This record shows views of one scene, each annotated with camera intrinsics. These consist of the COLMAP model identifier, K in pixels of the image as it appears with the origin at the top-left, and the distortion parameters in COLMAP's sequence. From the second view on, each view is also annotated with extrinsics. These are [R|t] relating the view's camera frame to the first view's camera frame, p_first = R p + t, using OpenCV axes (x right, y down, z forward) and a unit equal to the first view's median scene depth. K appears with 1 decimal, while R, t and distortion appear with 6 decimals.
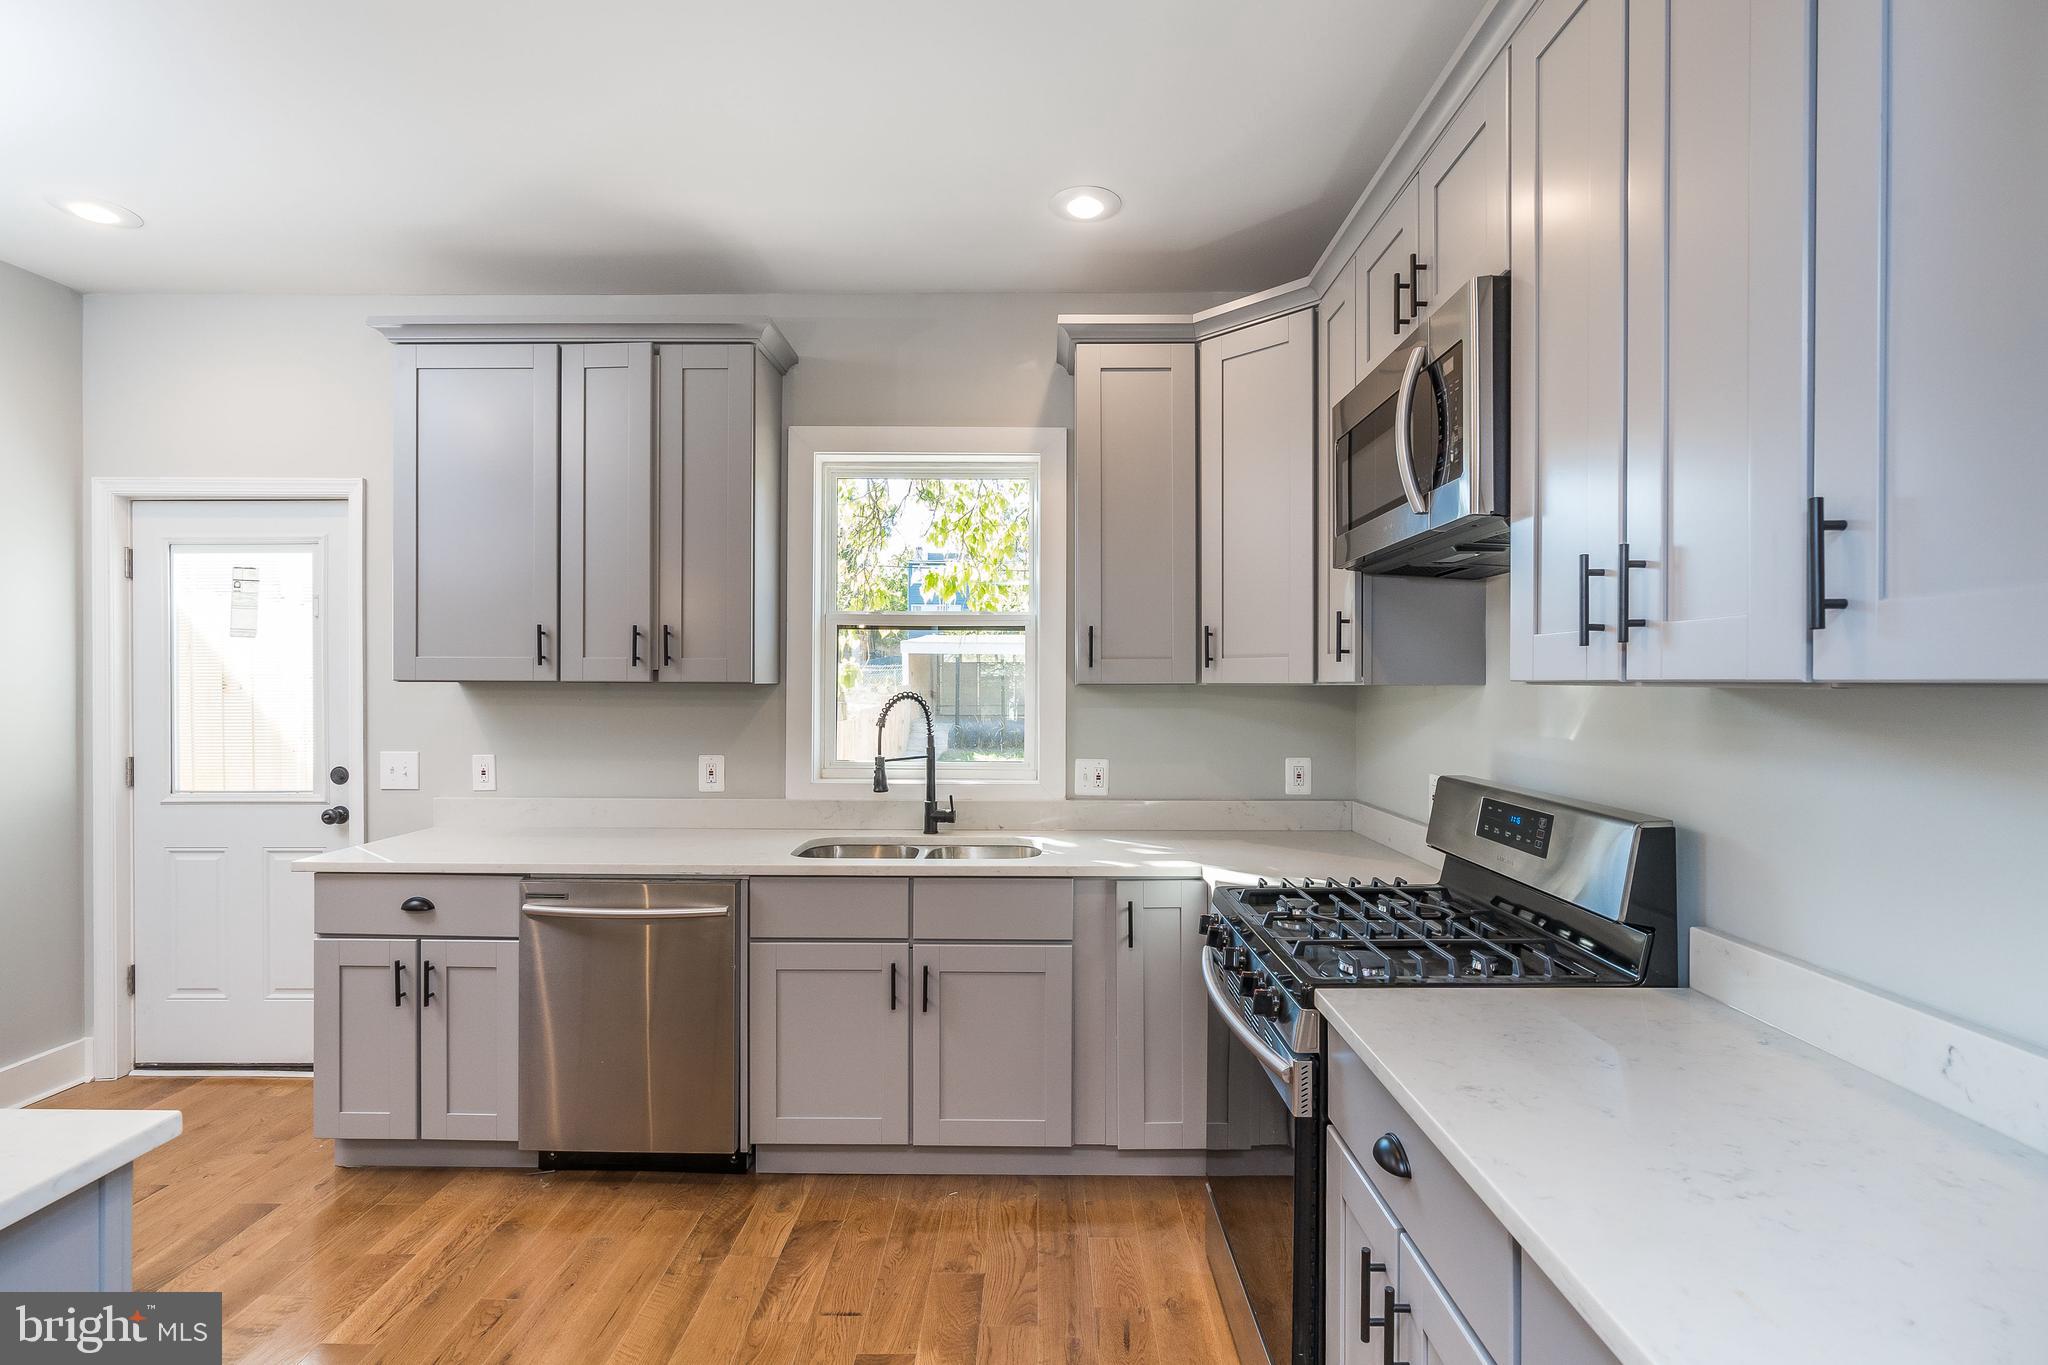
lens RADIAL K [[927.2, 0, 1028.9], [0, 927.2, 690.2], [0, 0, 1]] dist [-0.008524, 0.003159]
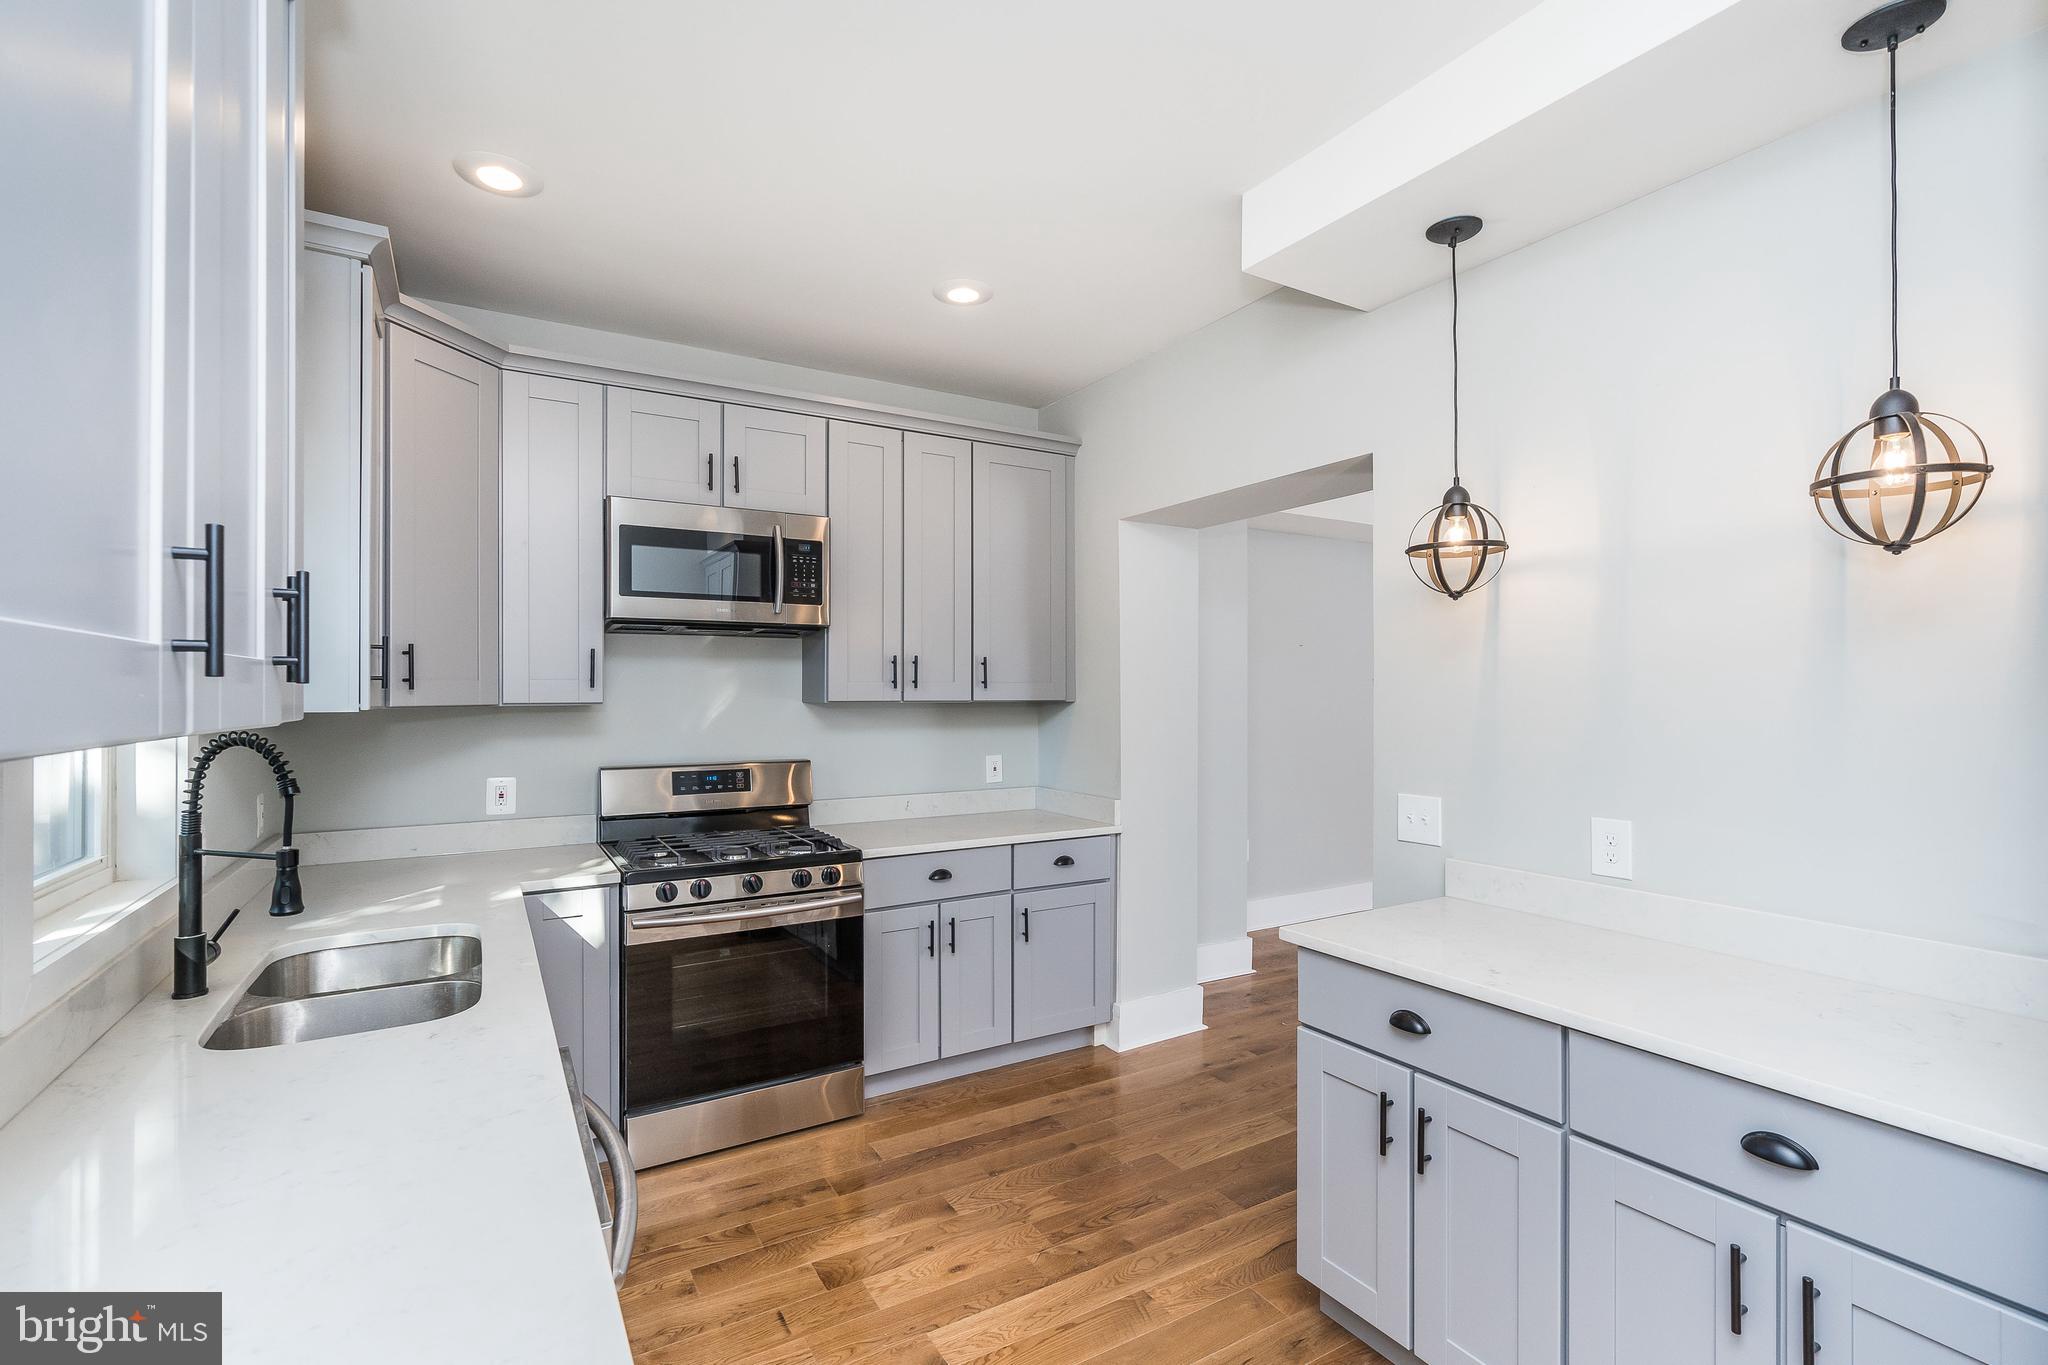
lens RADIAL K [[927.2, 0, 1034.7], [0, 927.2, 690.3], [0, 0, 1]] dist [-0.008524, 0.003159]
pose [[-0.529286, 0.000499, 0.848443, -0.814239], [0.006115, 0.999976, 0.003226, -0.019867], [-0.848421, 0.006896, -0.529276, 0.866037]]
